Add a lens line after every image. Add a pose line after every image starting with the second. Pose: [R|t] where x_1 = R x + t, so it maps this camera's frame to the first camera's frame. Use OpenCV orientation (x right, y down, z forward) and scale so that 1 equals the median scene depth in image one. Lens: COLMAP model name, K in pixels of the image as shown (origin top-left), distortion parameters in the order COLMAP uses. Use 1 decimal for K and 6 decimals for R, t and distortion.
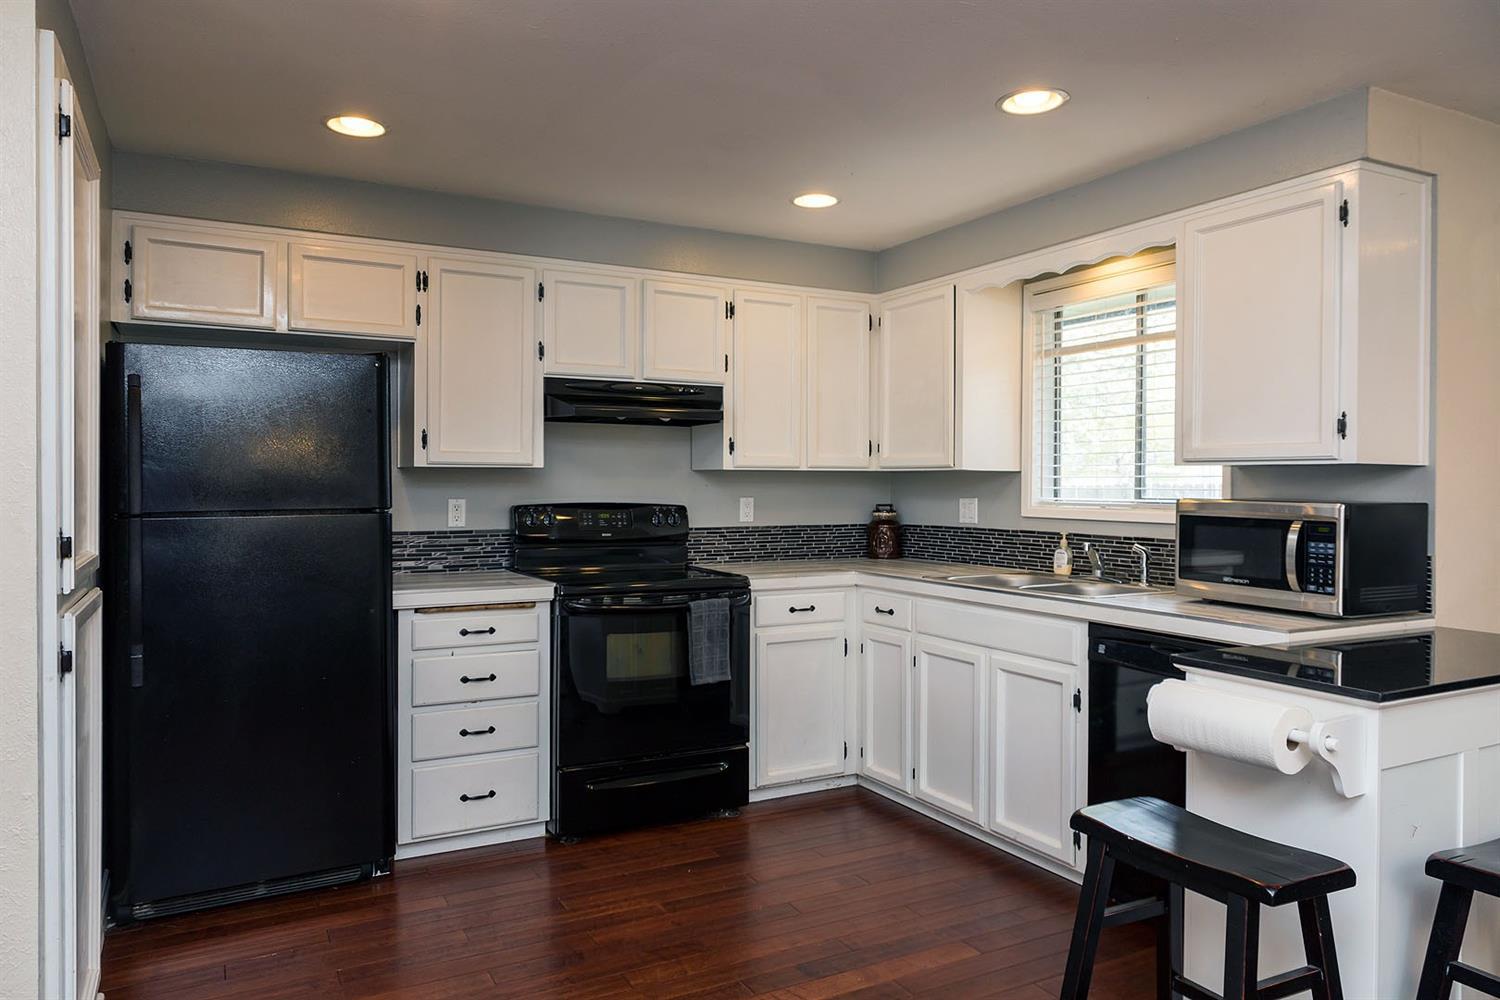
lens RADIAL K [[1012.3, 0, 742.0], [0, 1012.3, 483.6], [0, 0, 1]] dist [0.000395, -0.000379]
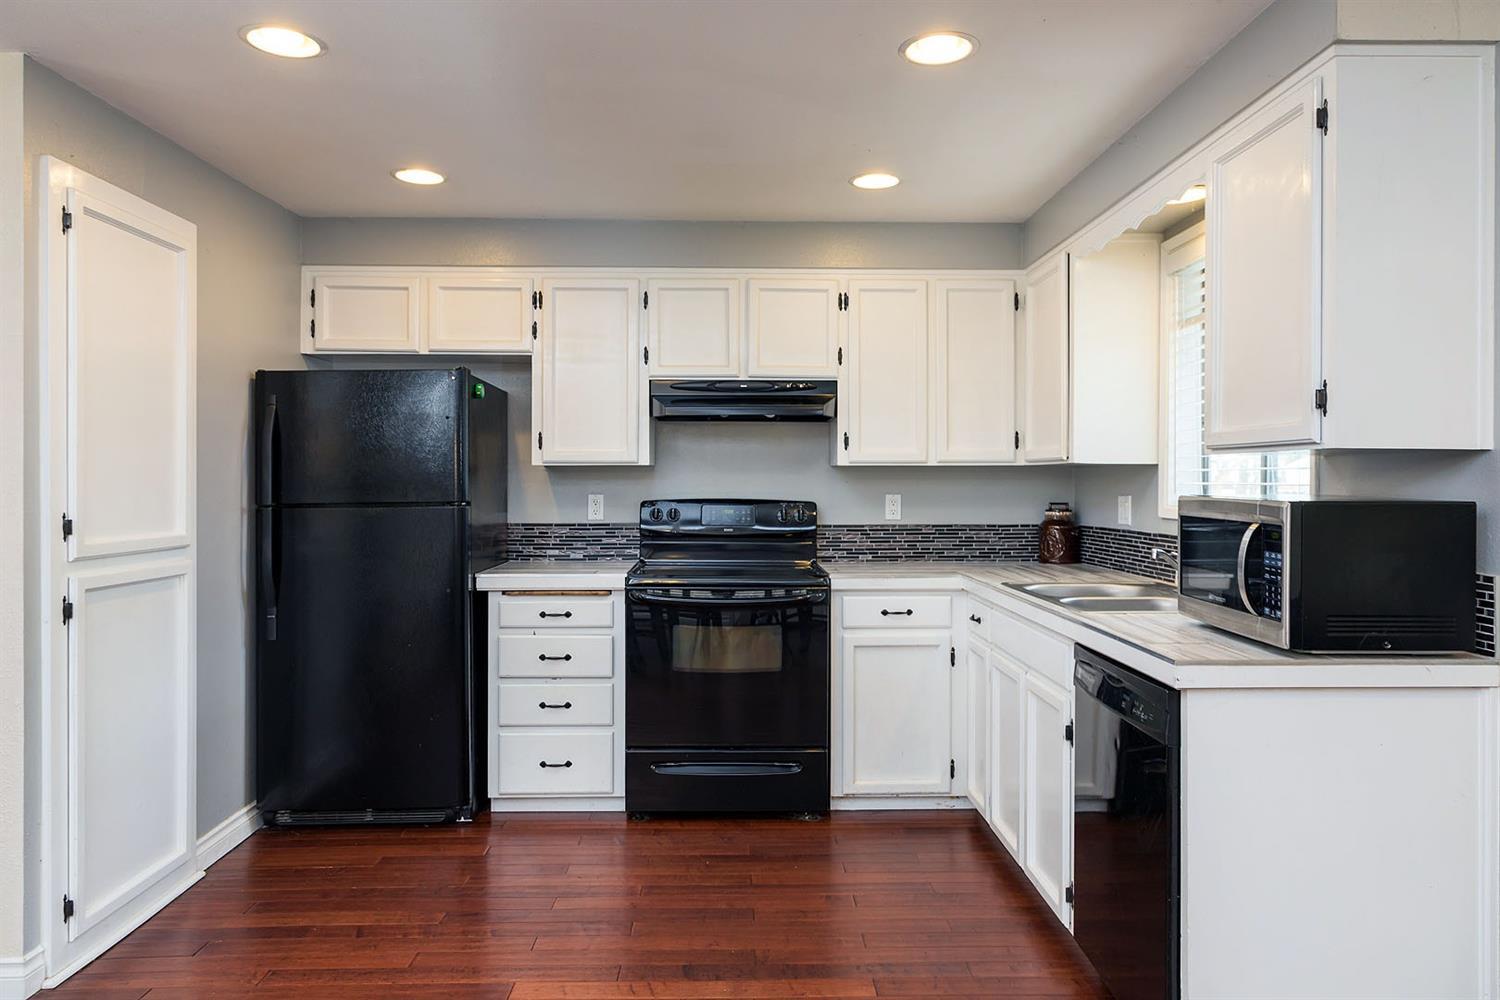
lens RADIAL K [[1031.2, 0, 755.4], [0, 1031.2, 473.8], [0, 0, 1]] dist [-0.004564, 0.000195]
pose [[0.892016, -0.006211, -0.451960, 0.389459], [0.002384, 0.999956, -0.009035, 0.003308], [0.451997, 0.006981, 0.891992, 0.085886]]
